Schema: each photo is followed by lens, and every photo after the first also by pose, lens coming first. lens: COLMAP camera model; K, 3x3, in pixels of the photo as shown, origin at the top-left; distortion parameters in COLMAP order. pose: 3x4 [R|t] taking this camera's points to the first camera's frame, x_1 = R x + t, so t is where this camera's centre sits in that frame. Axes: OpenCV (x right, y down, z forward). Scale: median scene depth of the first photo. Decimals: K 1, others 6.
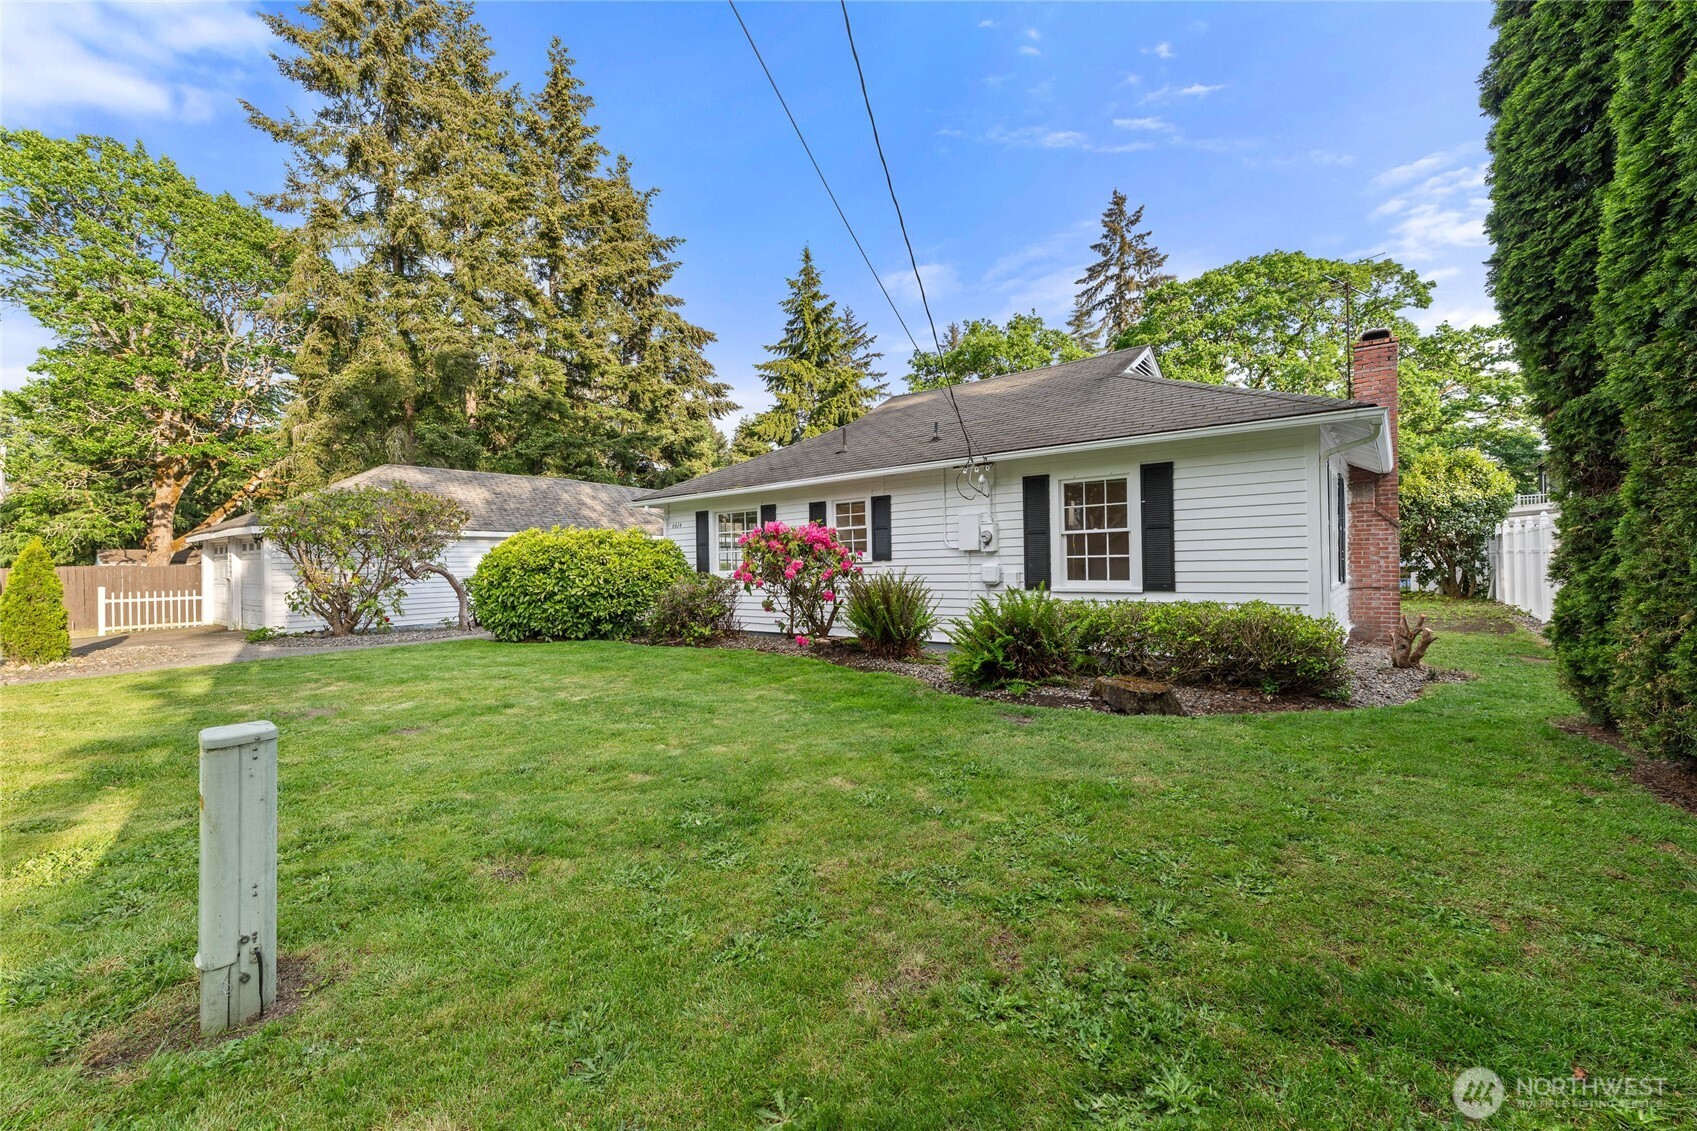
lens RADIAL K [[668.8, 0, 848.5], [0, 668.8, 565.5], [0, 0, 1]] dist [0.041601, -0.000016]
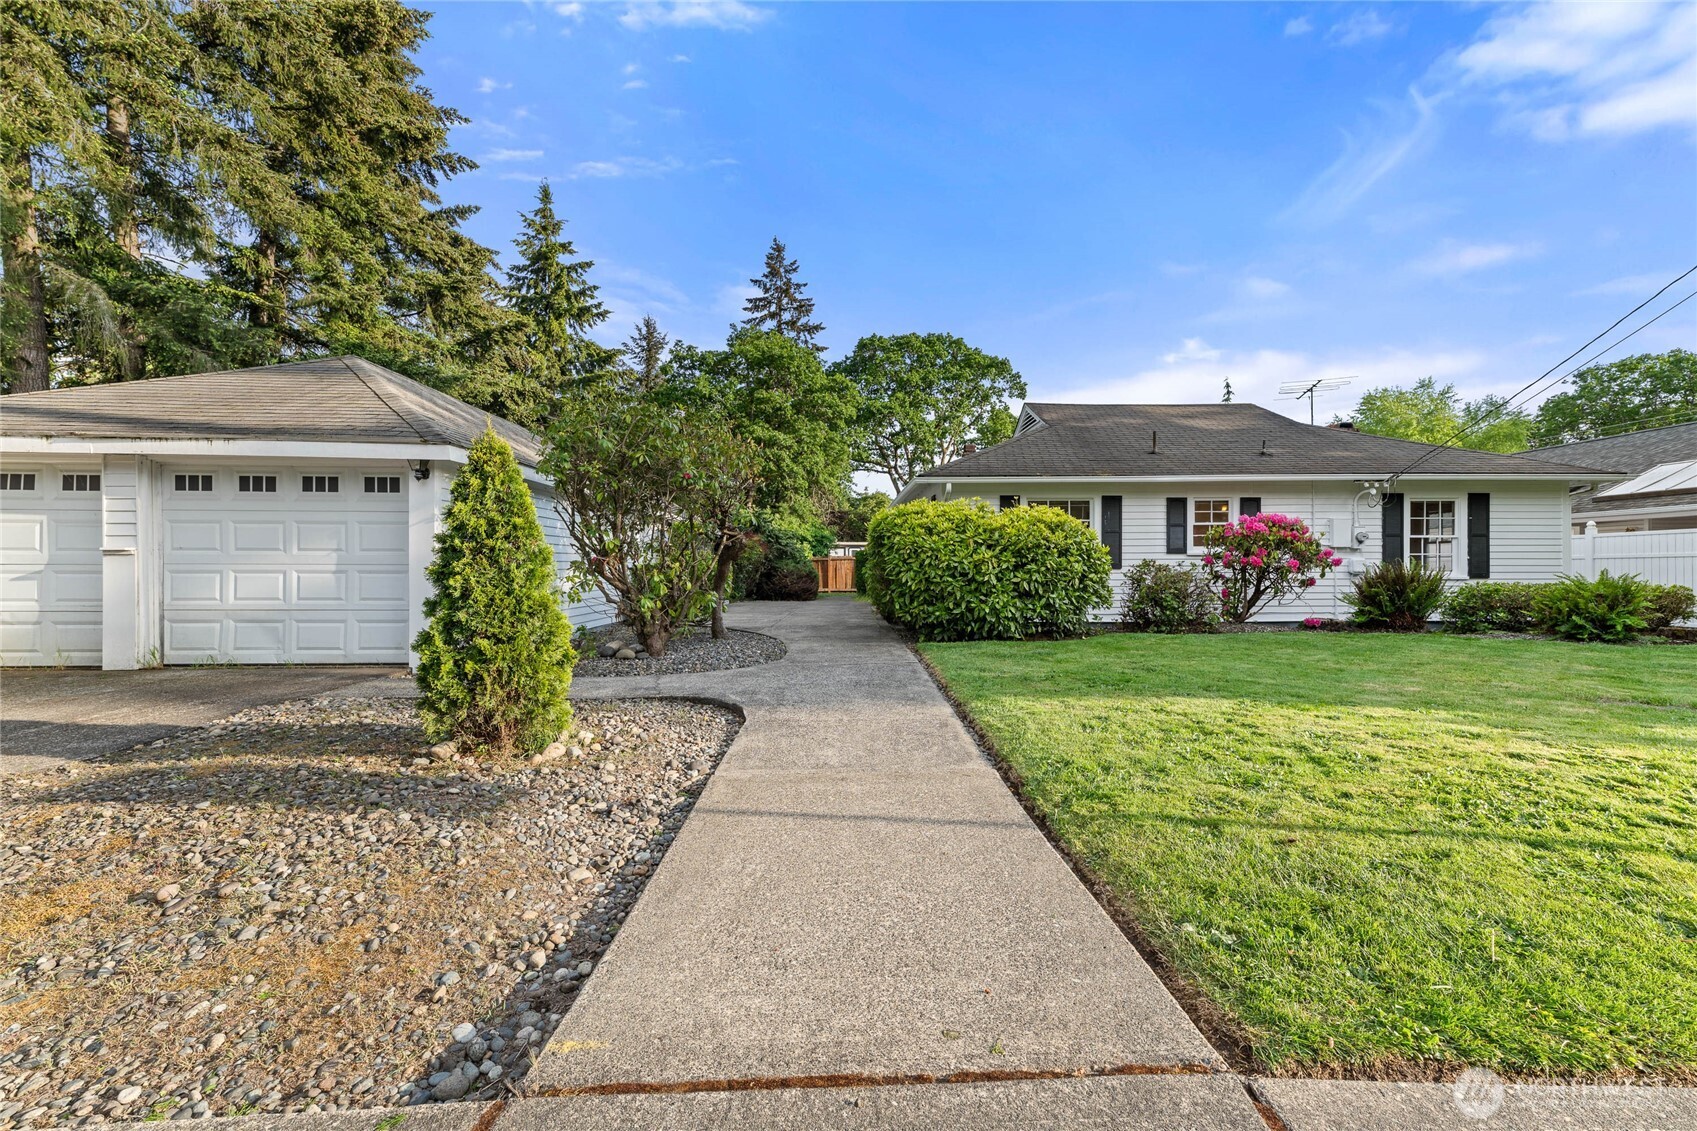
lens RADIAL K [[660.0, 0, 845.0], [0, 660.0, 567.5], [0, 0, 1]] dist [0.020814, -0.000037]
pose [[0.777164, 0.022354, 0.628901, -0.998665], [-0.013670, 0.999733, -0.018642, 0.038791], [-0.629150, 0.005891, 0.777262, 0.456661]]
